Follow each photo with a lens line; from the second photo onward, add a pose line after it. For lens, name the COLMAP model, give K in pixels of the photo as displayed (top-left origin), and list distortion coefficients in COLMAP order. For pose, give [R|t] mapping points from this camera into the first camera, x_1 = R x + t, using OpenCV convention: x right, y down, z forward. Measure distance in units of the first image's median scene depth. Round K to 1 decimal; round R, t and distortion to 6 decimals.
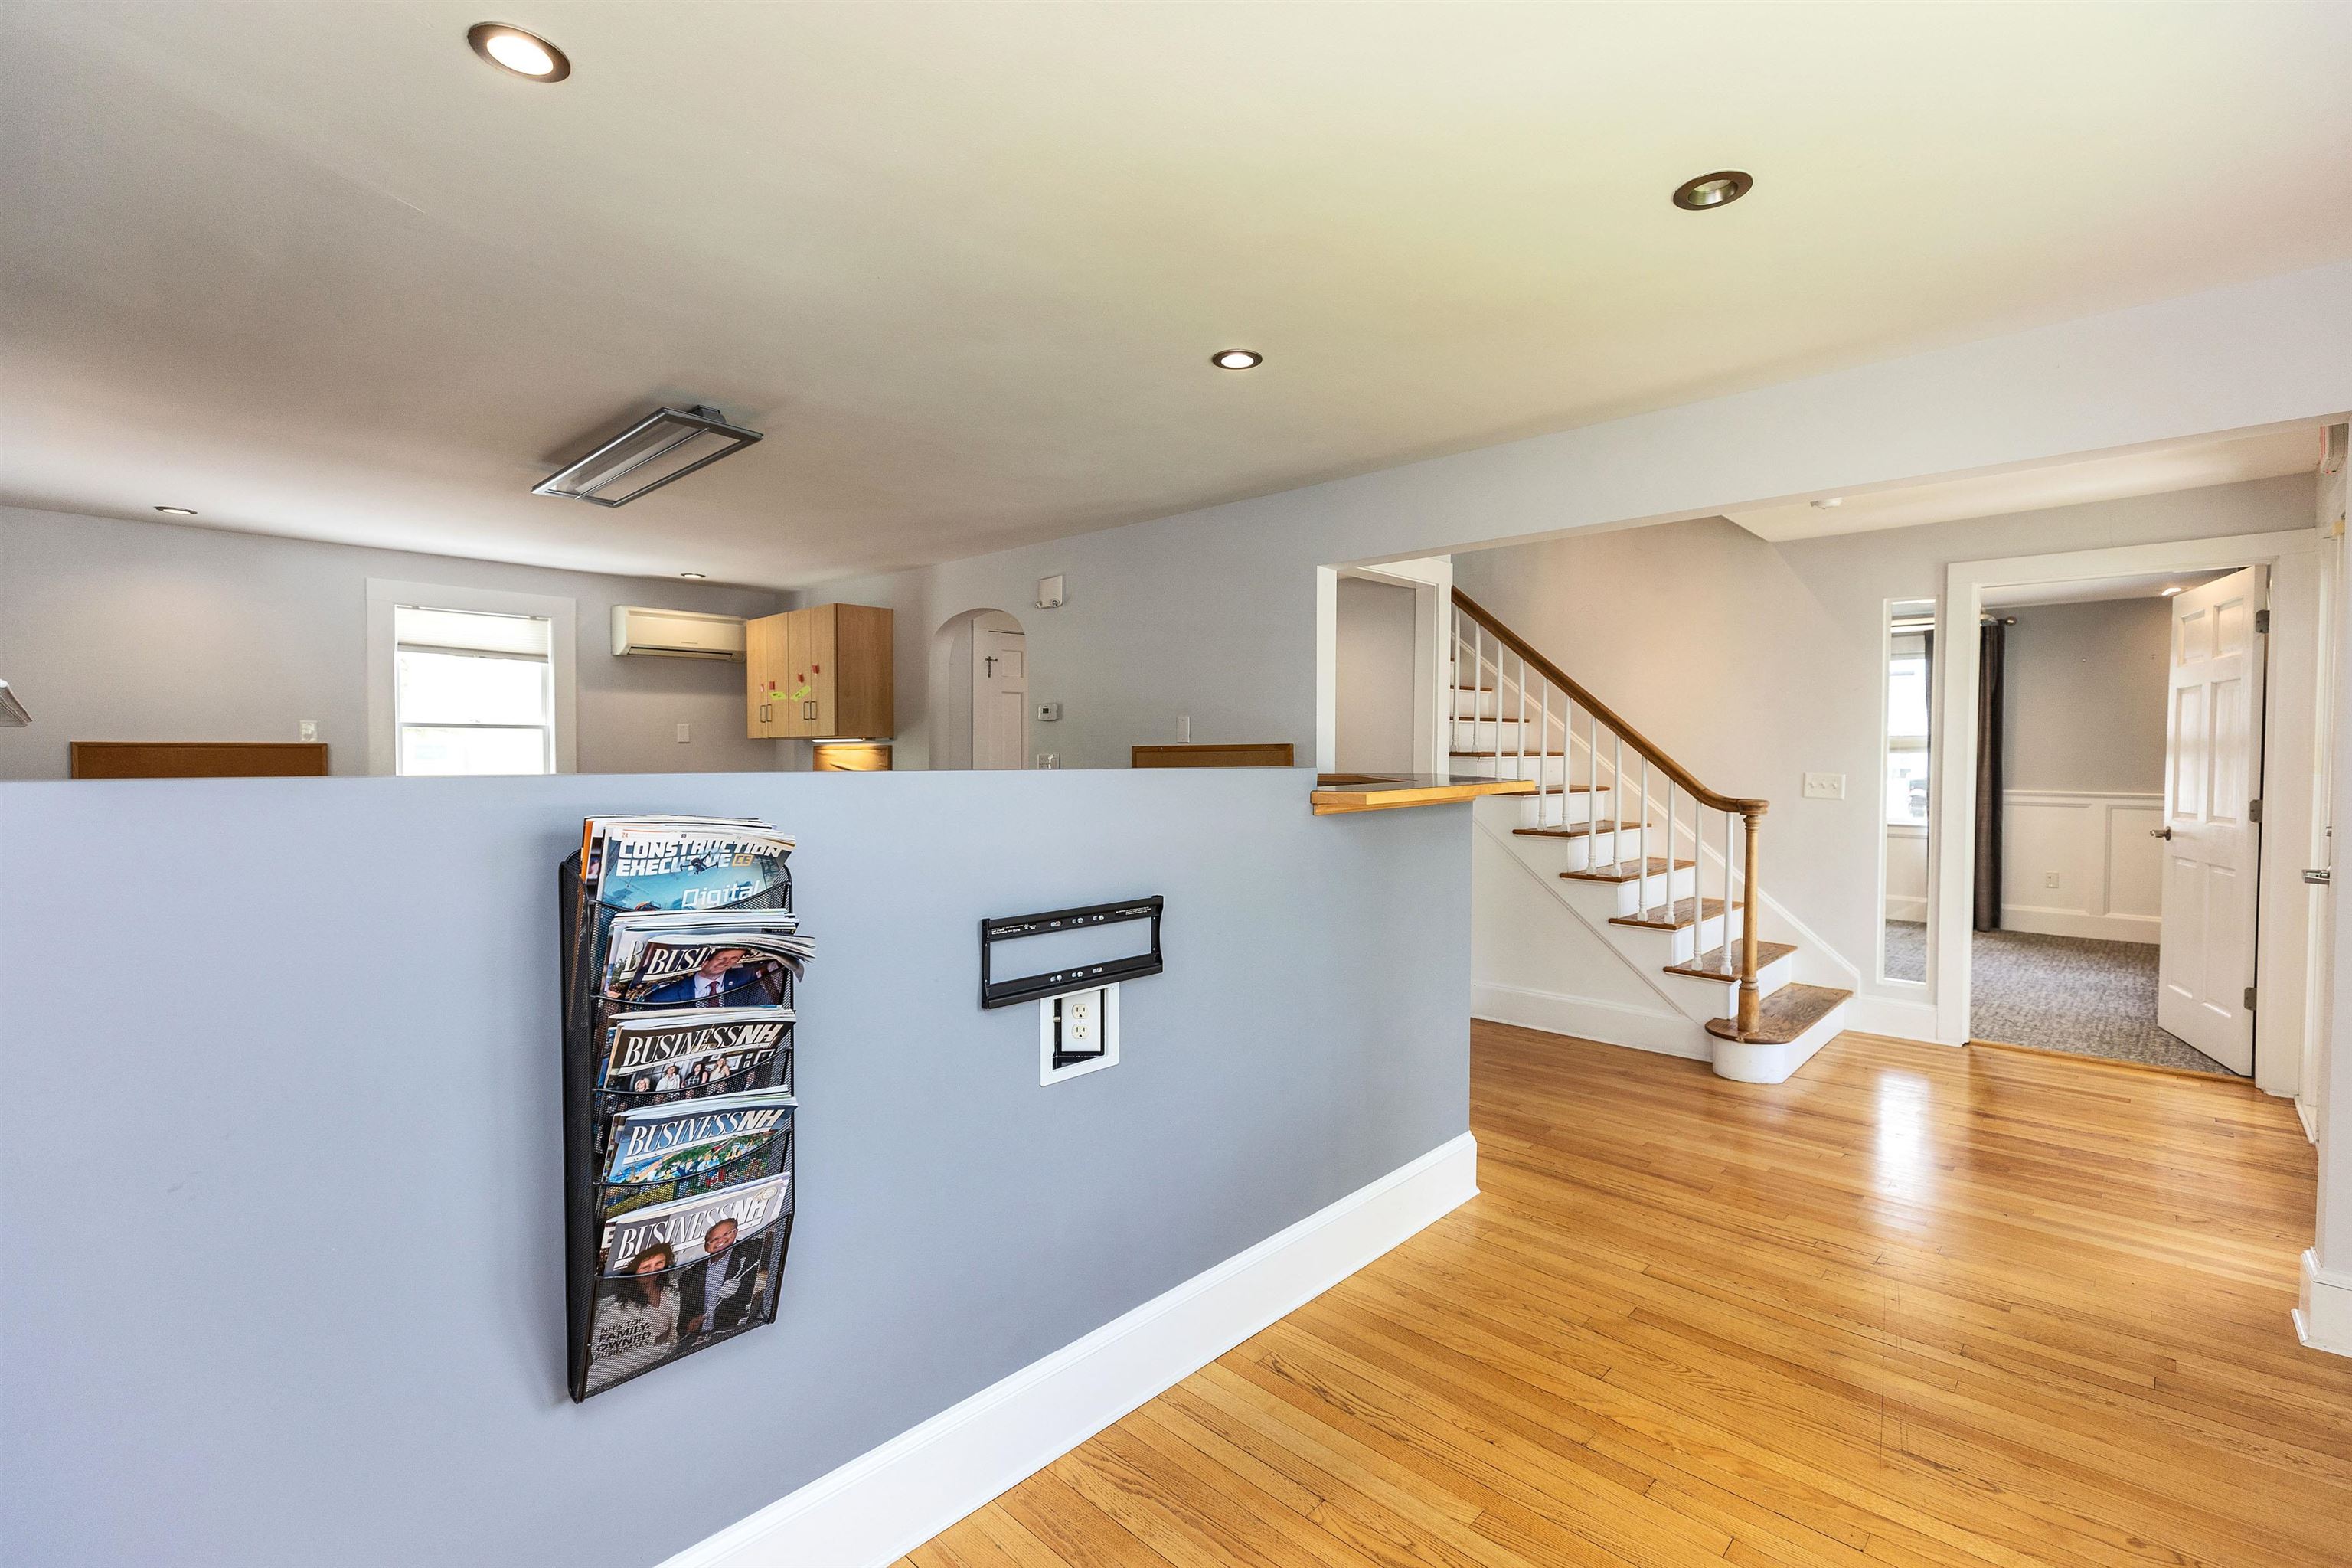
lens RADIAL K [[1059.4, 0, 1174.6], [0, 1059.4, 779.0], [0, 0, 1]] dist [0.008063, -0.000858]
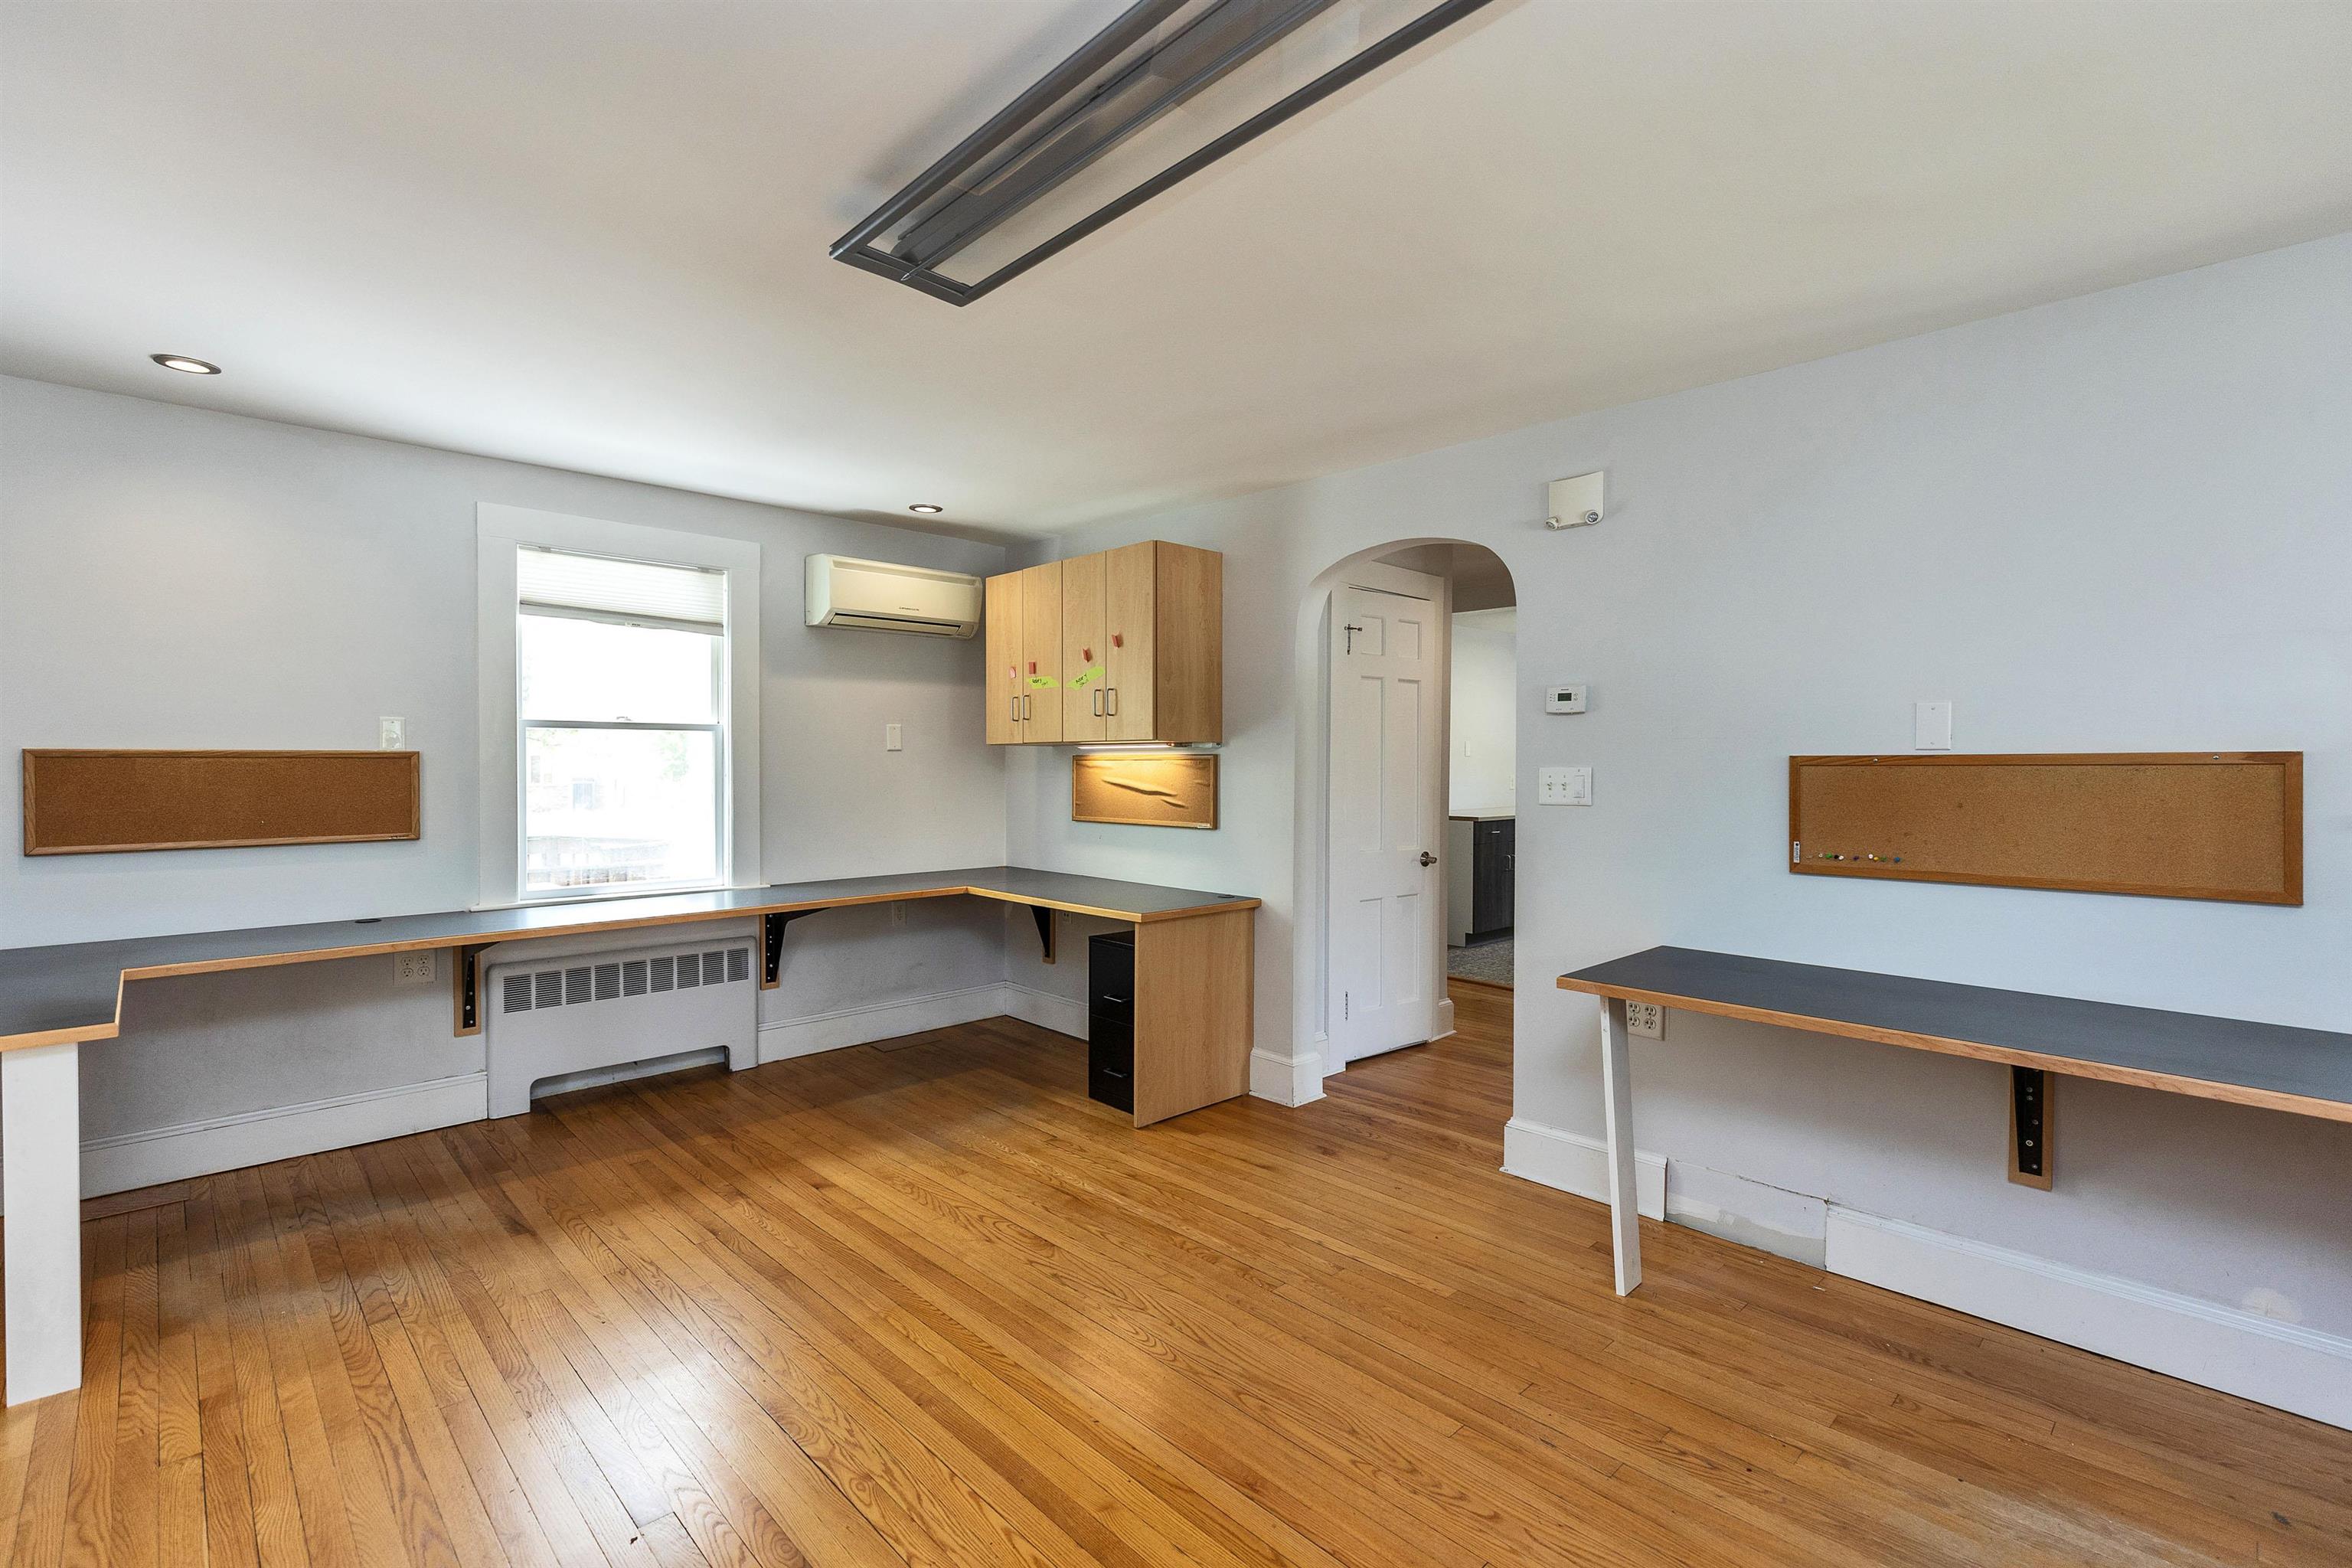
lens RADIAL K [[1074.0, 0, 1175.9], [0, 1074.0, 782.7], [0, 0, 1]] dist [0.005300, 0.000078]
pose [[0.998956, 0.001018, -0.045664, -0.261916], [-0.001234, 0.999988, -0.004690, -0.010188], [0.045659, 0.004741, 0.998946, 0.312620]]
